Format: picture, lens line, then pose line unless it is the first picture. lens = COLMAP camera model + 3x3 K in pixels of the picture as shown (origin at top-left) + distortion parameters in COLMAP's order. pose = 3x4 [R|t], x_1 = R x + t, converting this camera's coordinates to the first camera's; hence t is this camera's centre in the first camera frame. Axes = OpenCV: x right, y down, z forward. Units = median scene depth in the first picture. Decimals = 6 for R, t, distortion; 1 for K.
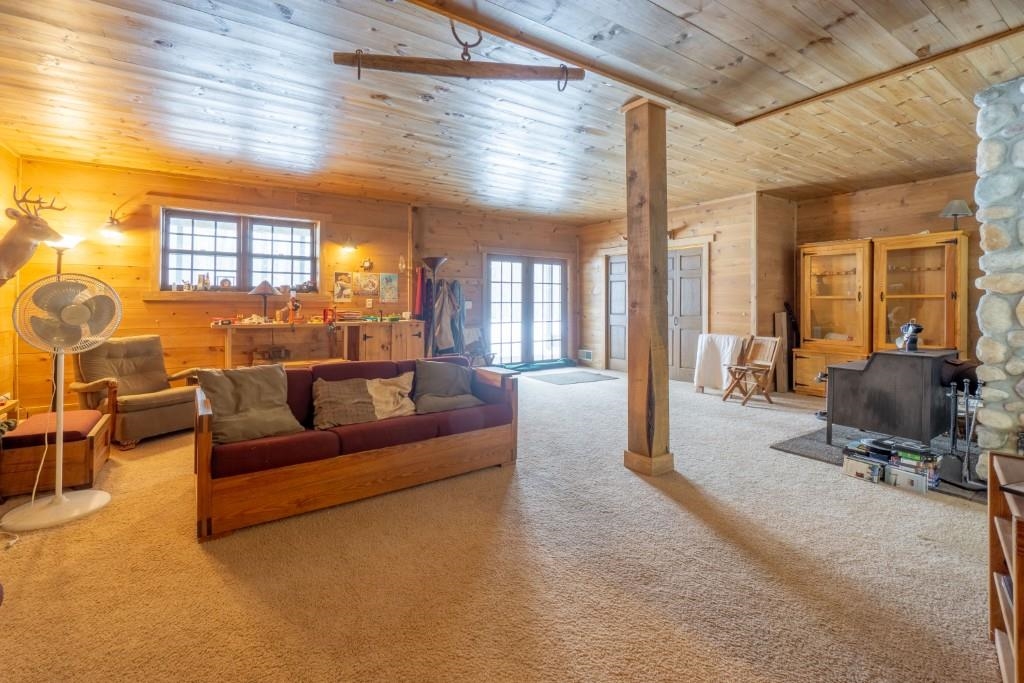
lens RADIAL K [[447.3, 0, 487.8], [0, 447.3, 299.4], [0, 0, 1]] dist [-0.000161, 0.000065]
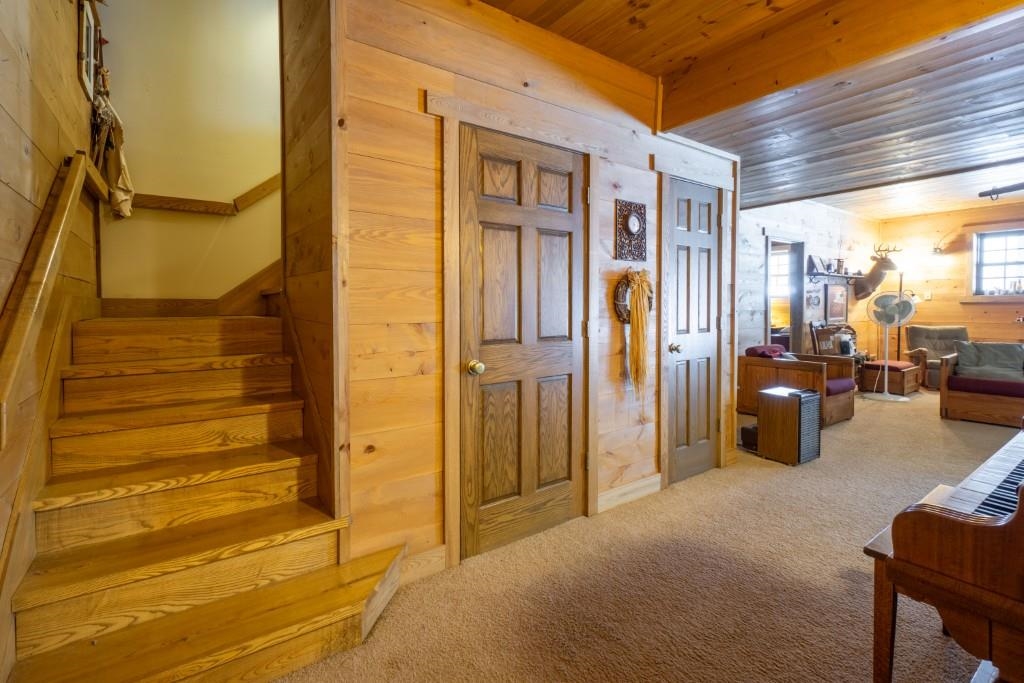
lens RADIAL K [[466.9, 0, 479.7], [0, 466.9, 314.6], [0, 0, 1]] dist [-0.000056, -0.000026]
pose [[0.015838, 0.015492, -0.999755, 0.649920], [0.012966, 0.999793, 0.015698, -0.002369], [0.999791, -0.013211, 0.015634, -0.514857]]
